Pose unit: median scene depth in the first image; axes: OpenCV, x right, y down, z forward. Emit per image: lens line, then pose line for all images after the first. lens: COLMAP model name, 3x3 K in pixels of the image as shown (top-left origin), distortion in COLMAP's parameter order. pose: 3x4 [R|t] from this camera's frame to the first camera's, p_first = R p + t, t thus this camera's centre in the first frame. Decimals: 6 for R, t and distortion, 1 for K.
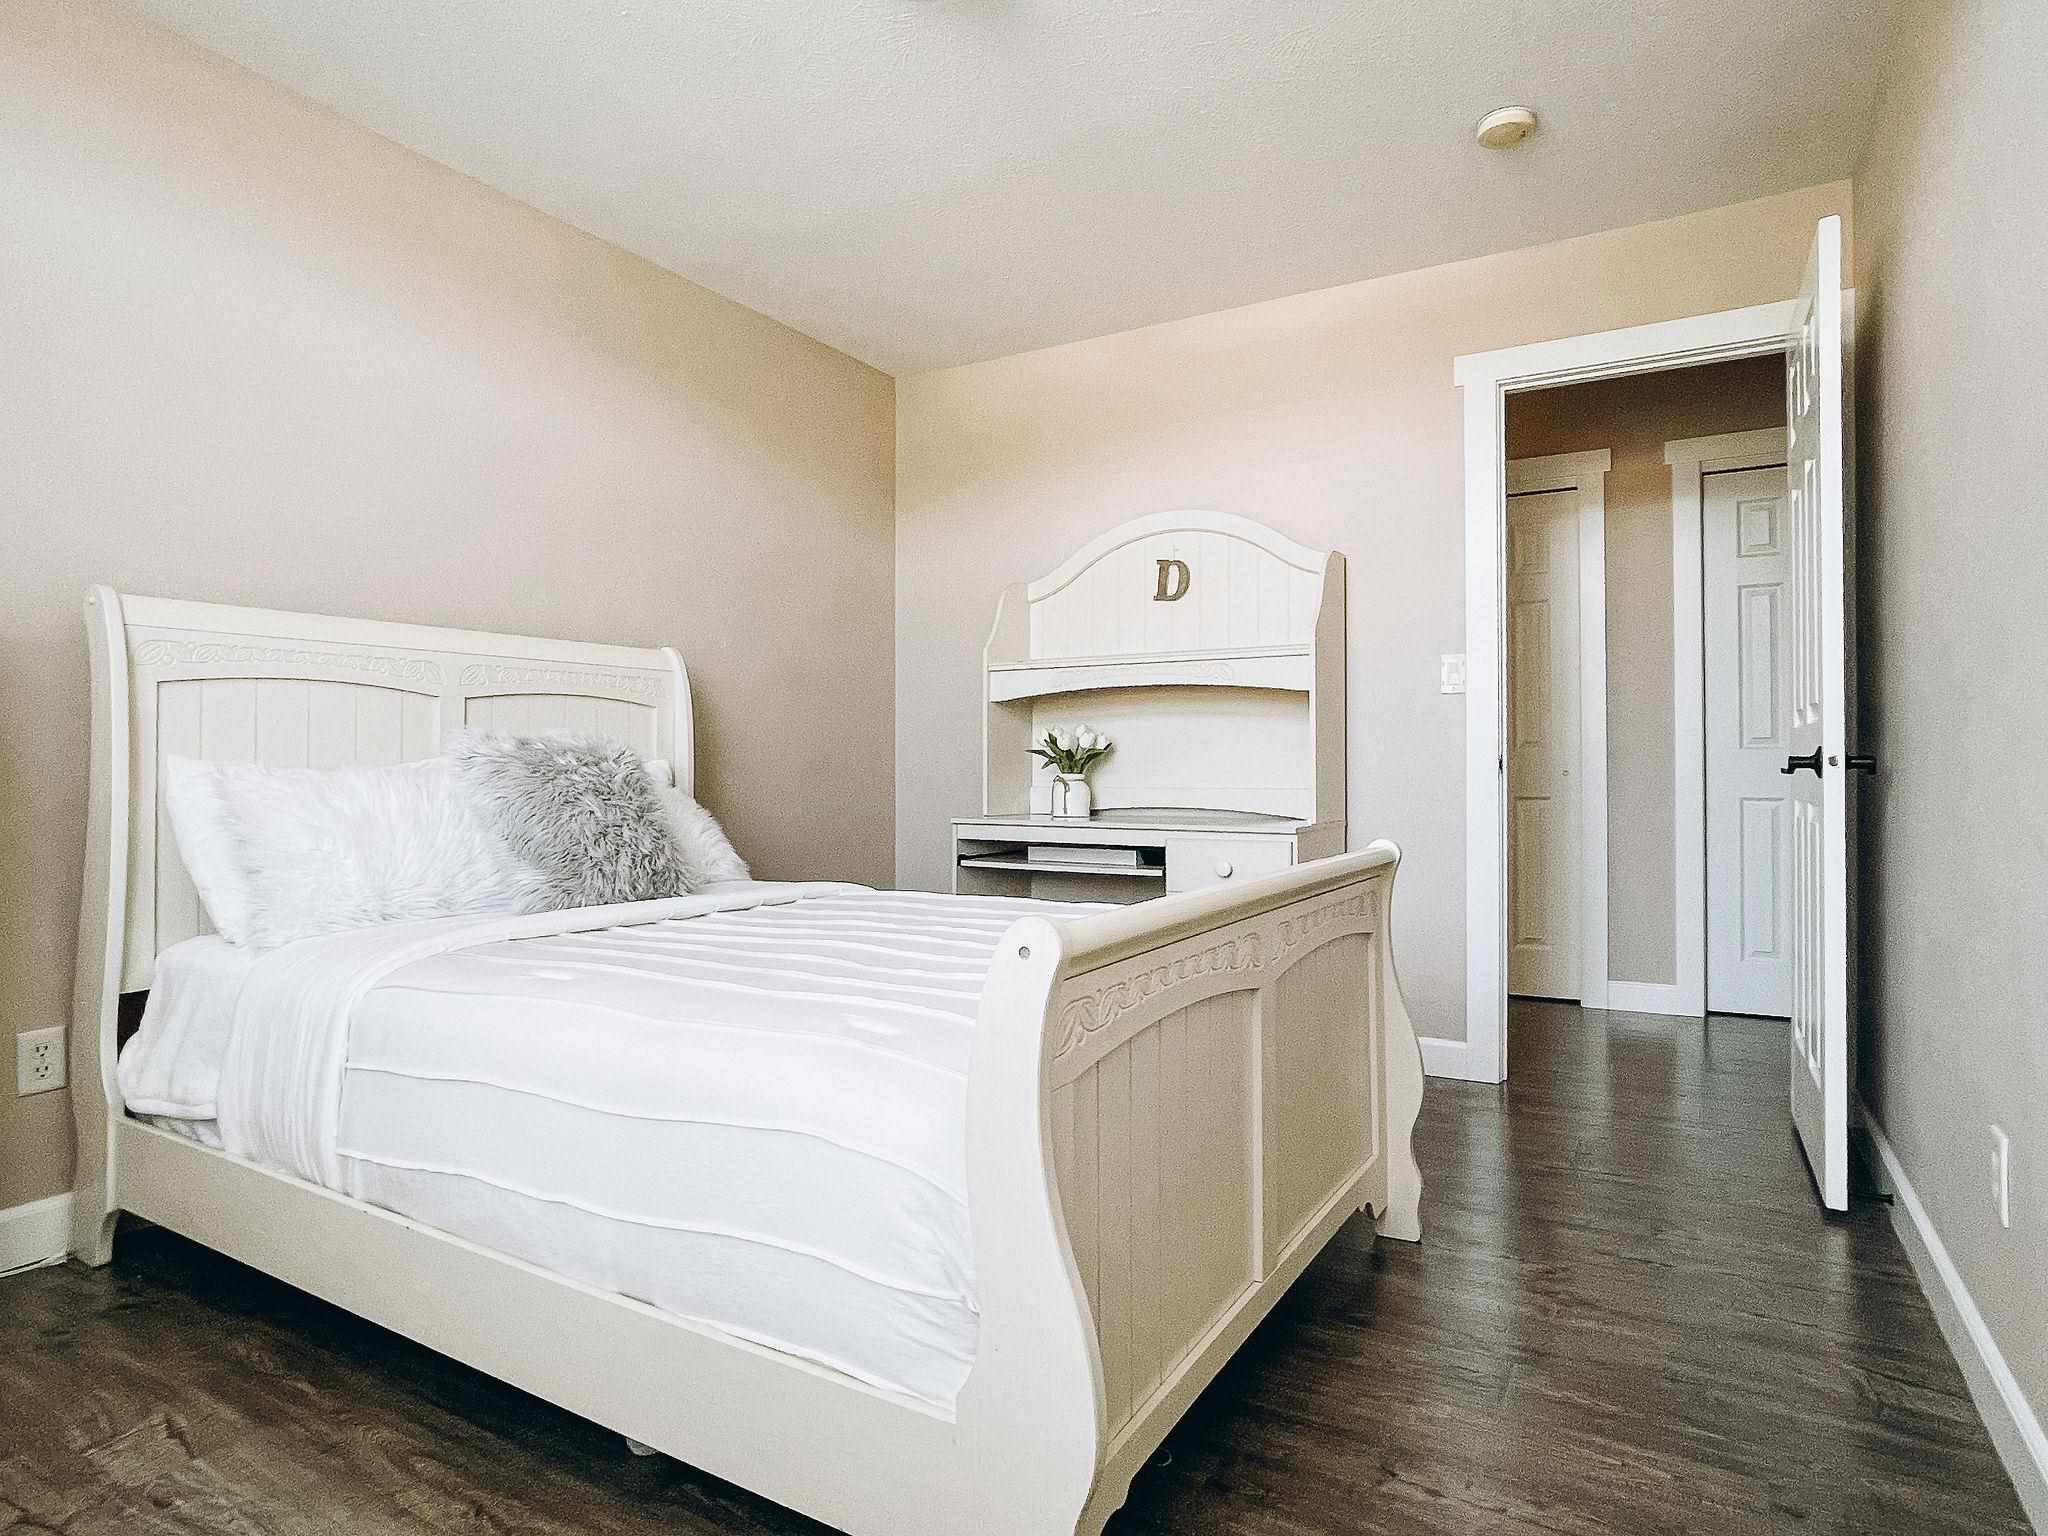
lens RADIAL K [[1177.2, 0, 1003.6], [0, 1177.2, 764.0], [0, 0, 1]] dist [-0.014361, 0.005664]
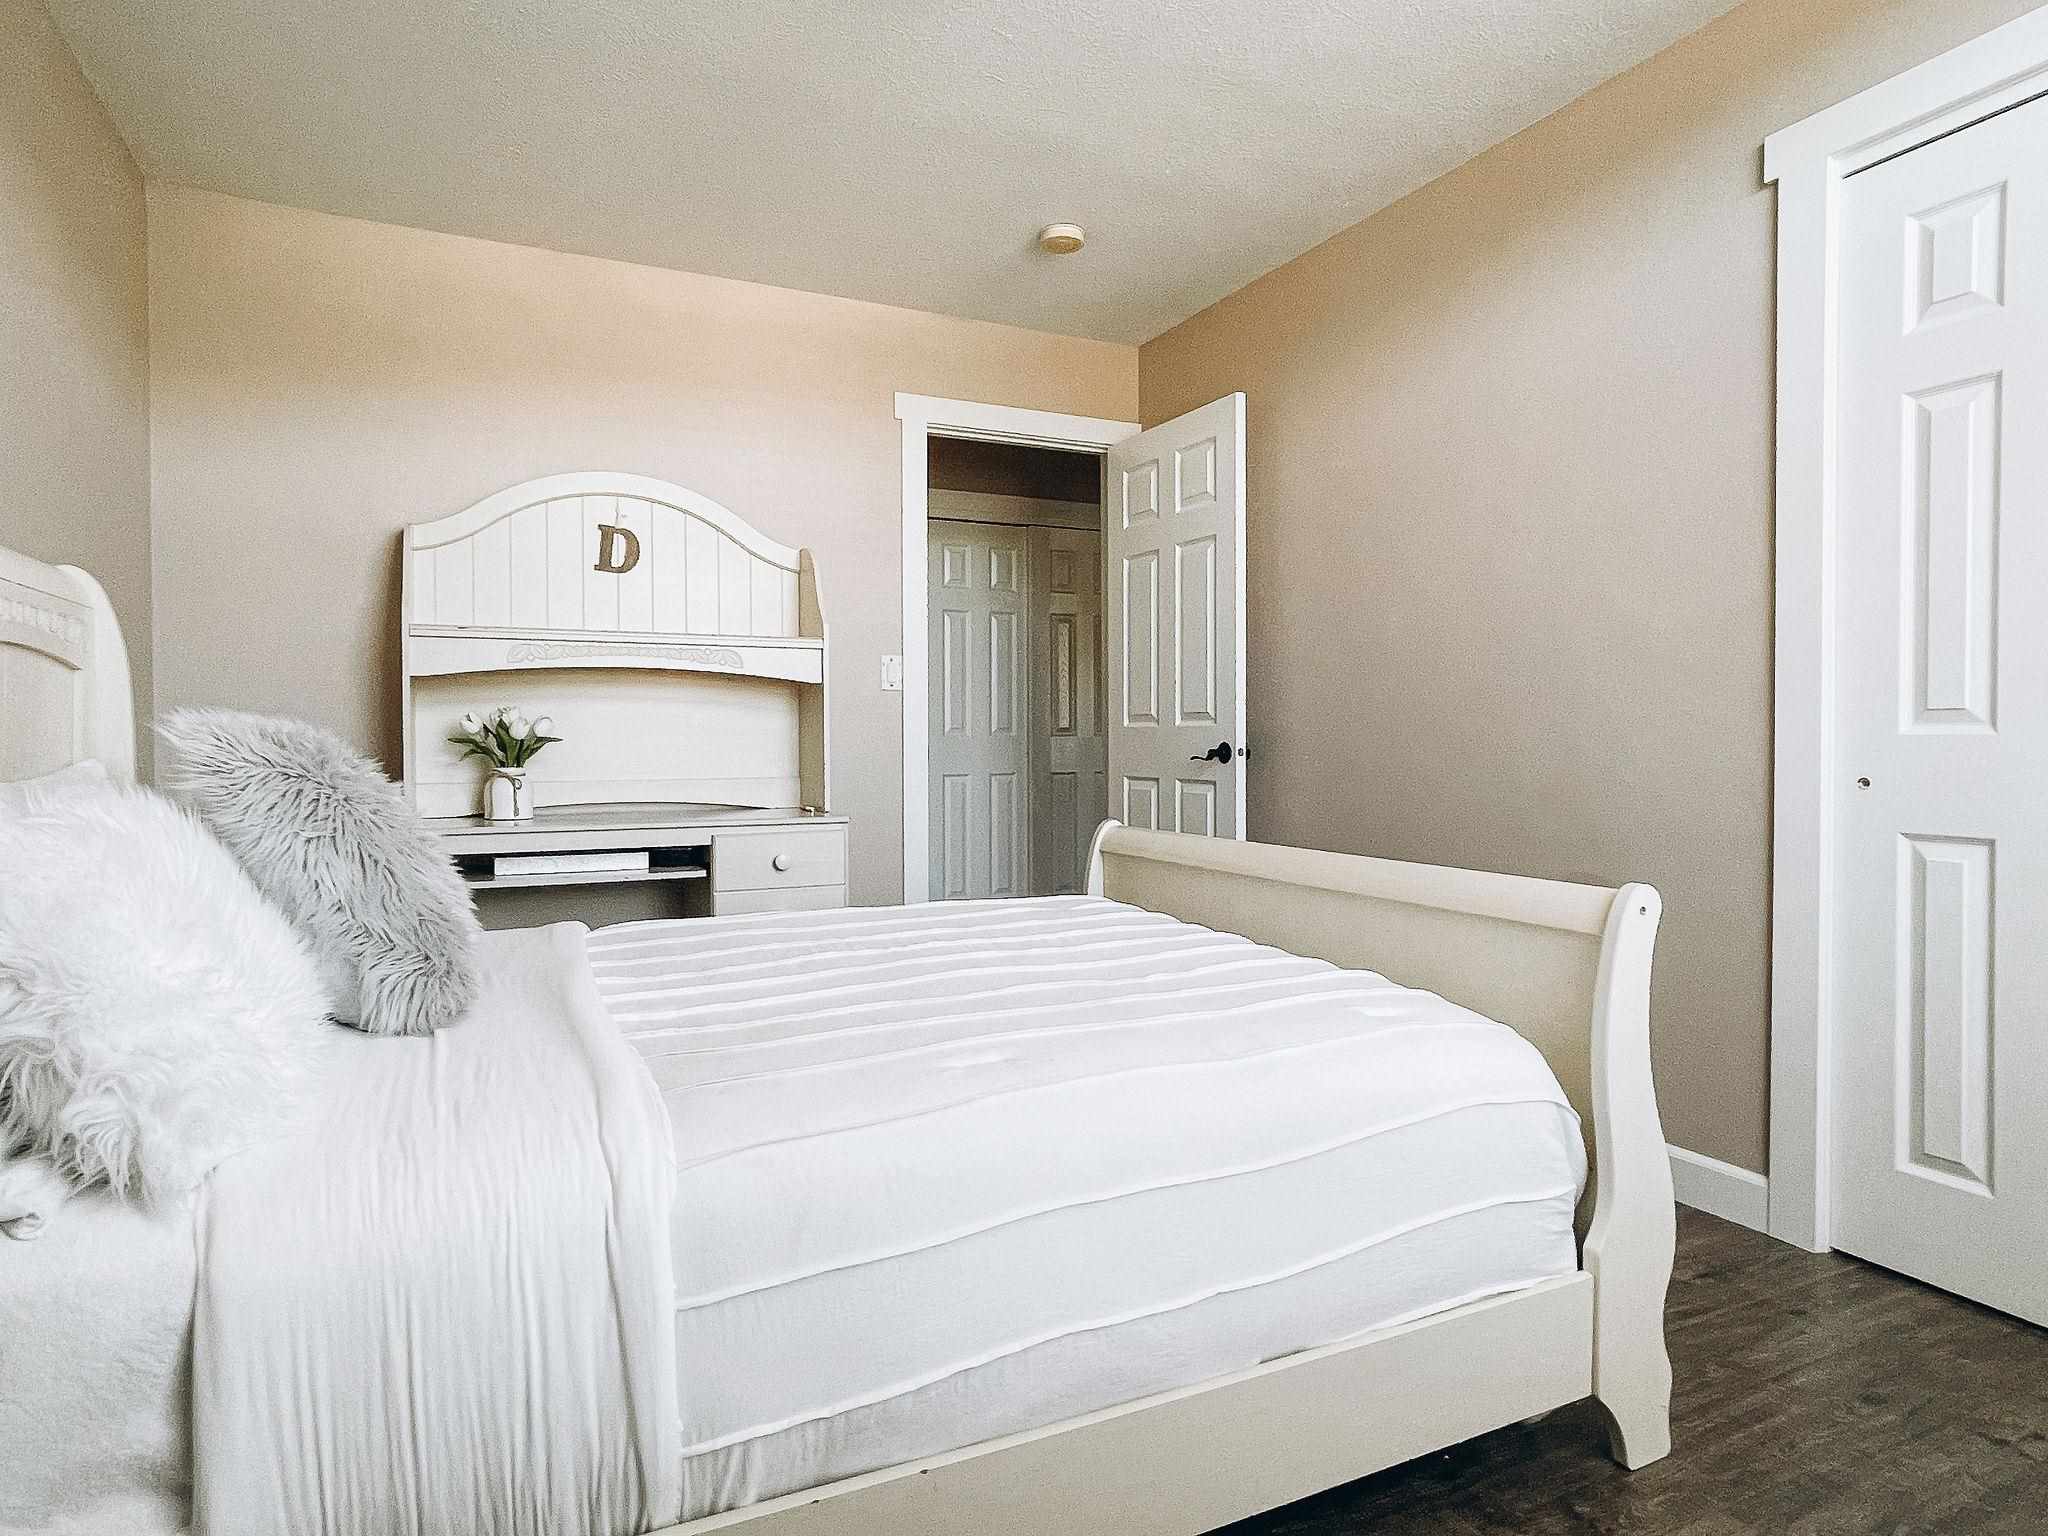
lens RADIAL K [[1177.2, 0, 1011.2], [0, 1177.2, 770.3], [0, 0, 1]] dist [-0.014361, 0.005664]
pose [[0.539828, -0.022863, 0.841464, -0.493242], [0.000660, 0.999642, 0.026737, -0.013025], [-0.841775, -0.013878, 0.539650, 0.282482]]
